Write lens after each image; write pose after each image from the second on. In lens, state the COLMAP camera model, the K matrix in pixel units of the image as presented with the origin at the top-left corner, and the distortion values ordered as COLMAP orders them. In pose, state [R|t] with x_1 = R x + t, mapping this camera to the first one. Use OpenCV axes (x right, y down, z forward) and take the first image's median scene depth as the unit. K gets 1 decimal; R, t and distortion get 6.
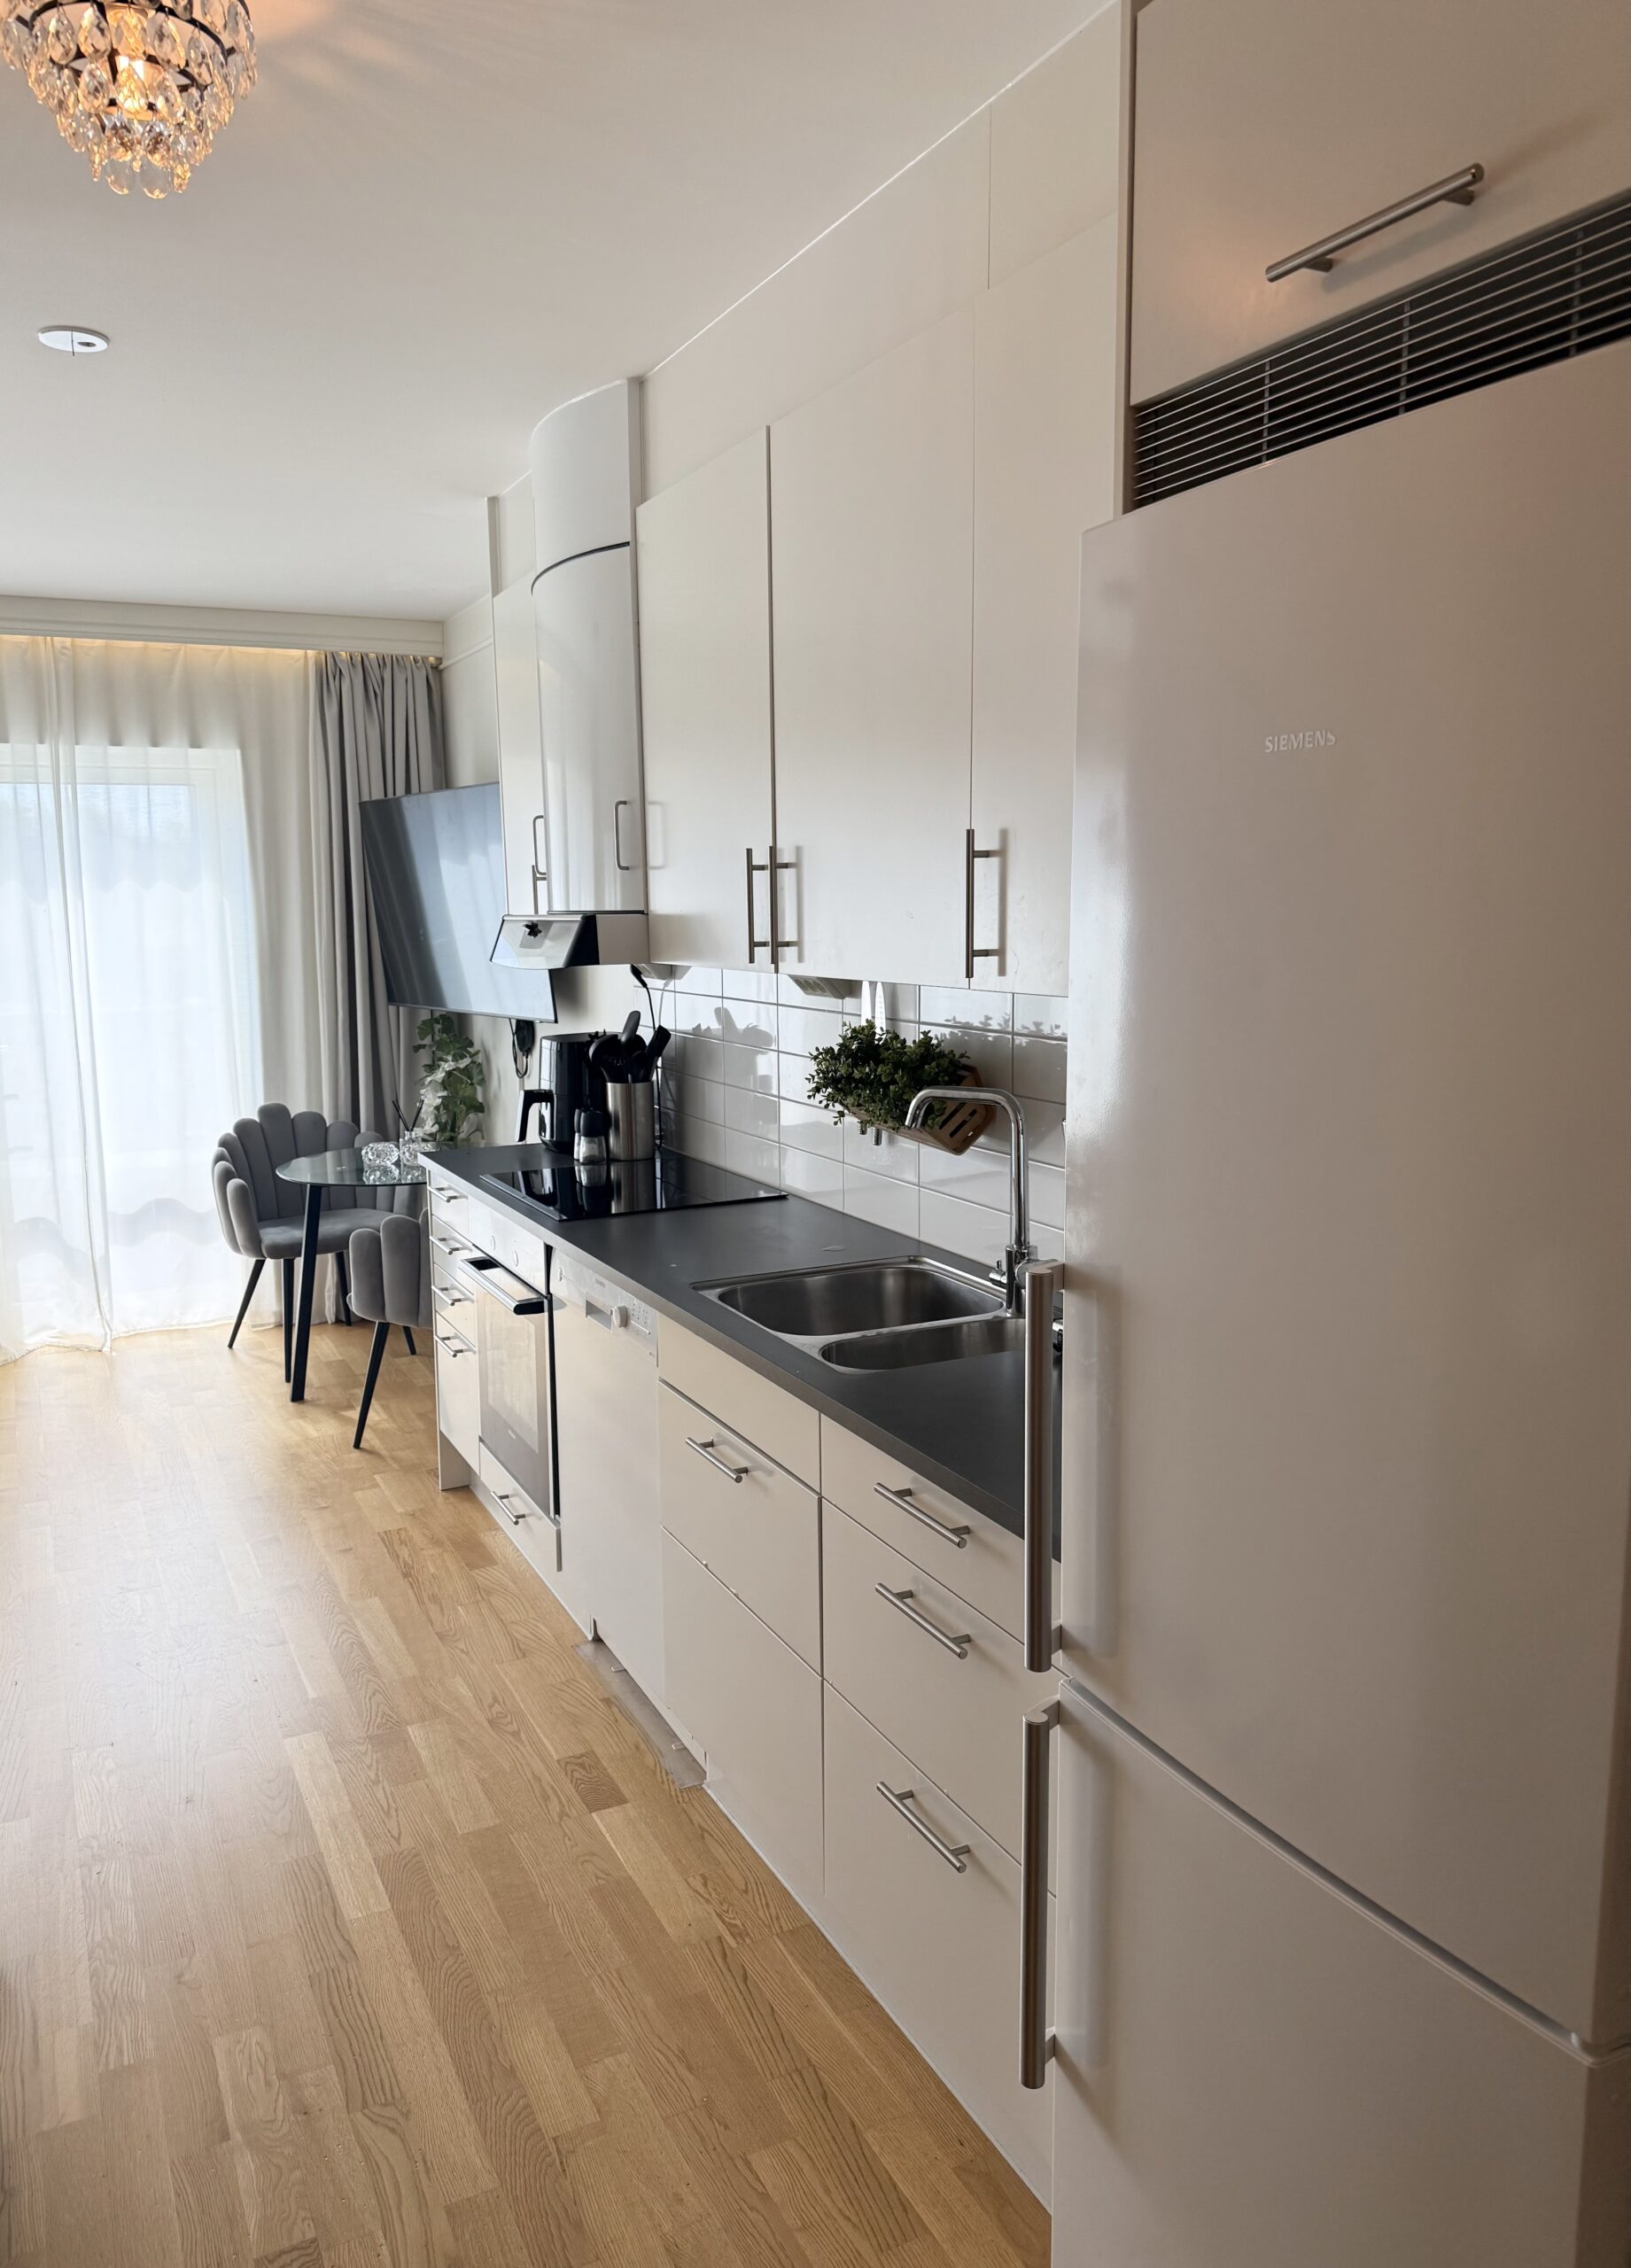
lens RADIAL K [[1608.6, 0, 820.4], [0, 1608.6, 1091.8], [0, 0, 1]] dist [0.007006, 0.001362]
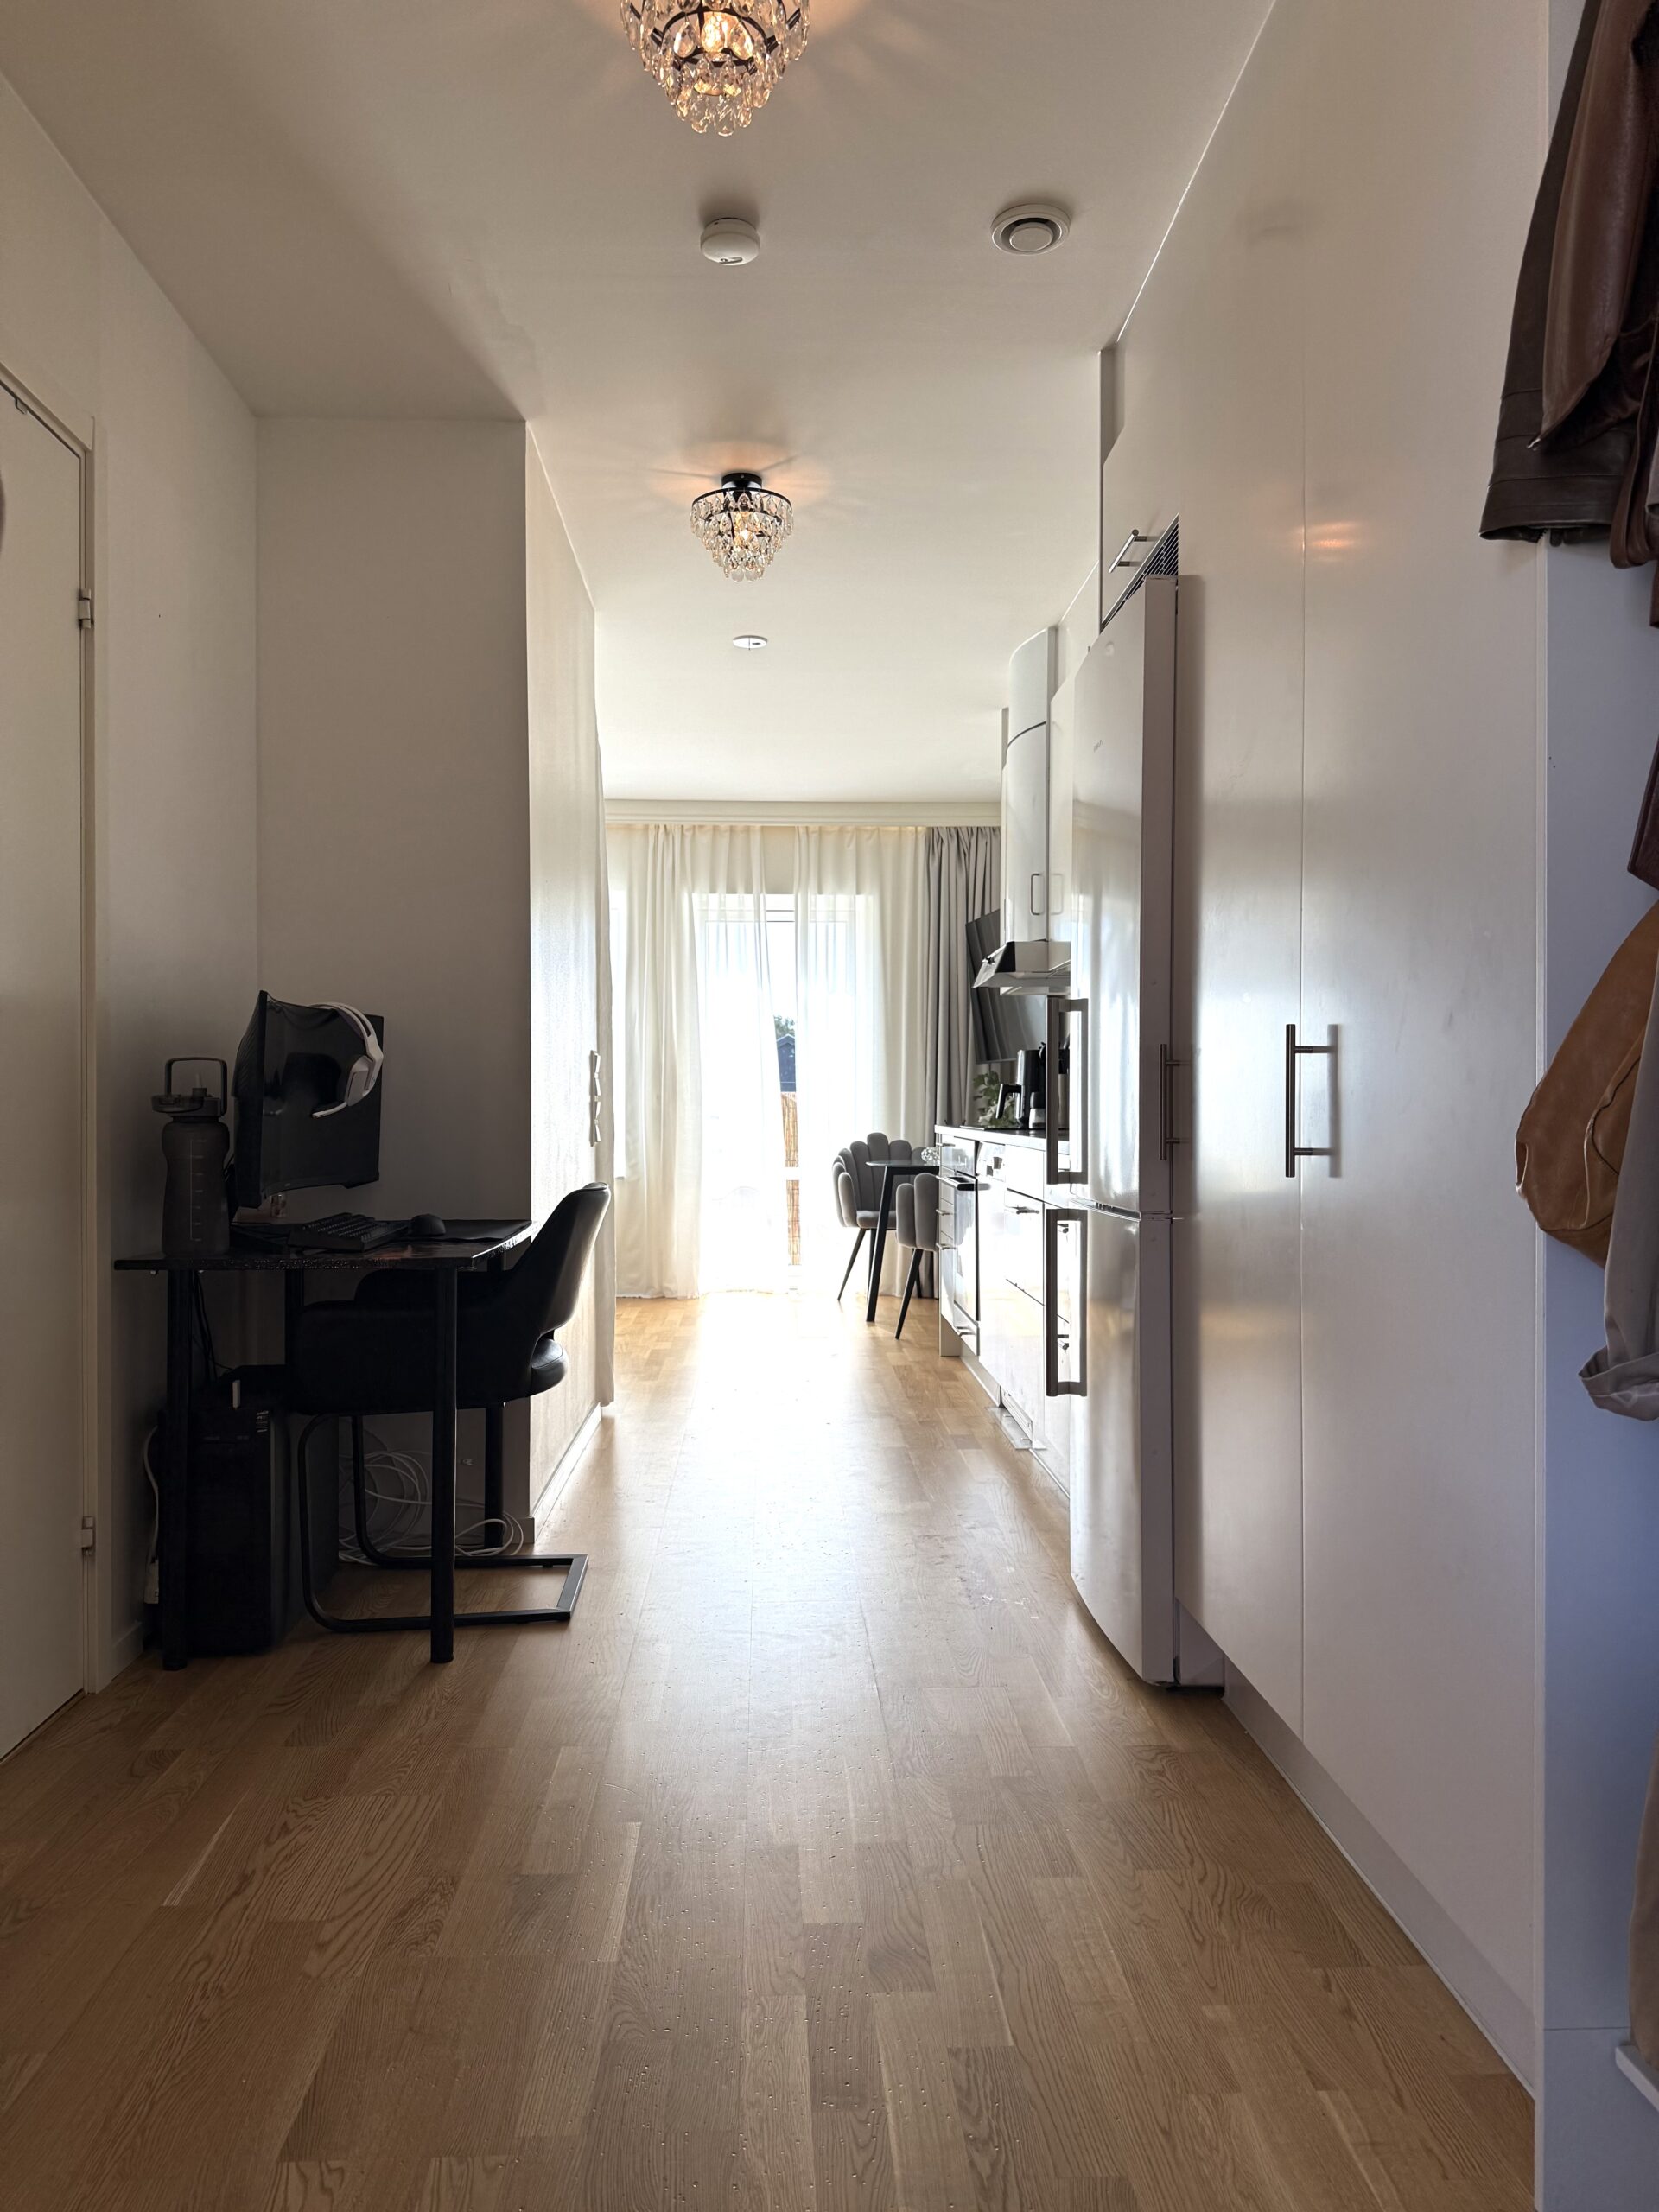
lens RADIAL K [[1566.0, 0, 829.5], [0, 1566.0, 1106.0], [0, 0, 1]] dist [-0.000610, -0.000594]
pose [[0.909584, 0.017180, -0.415165, 0.220047], [-0.068388, 0.991709, -0.108794, 0.151039], [0.409854, 0.127349, 0.903217, -0.312540]]
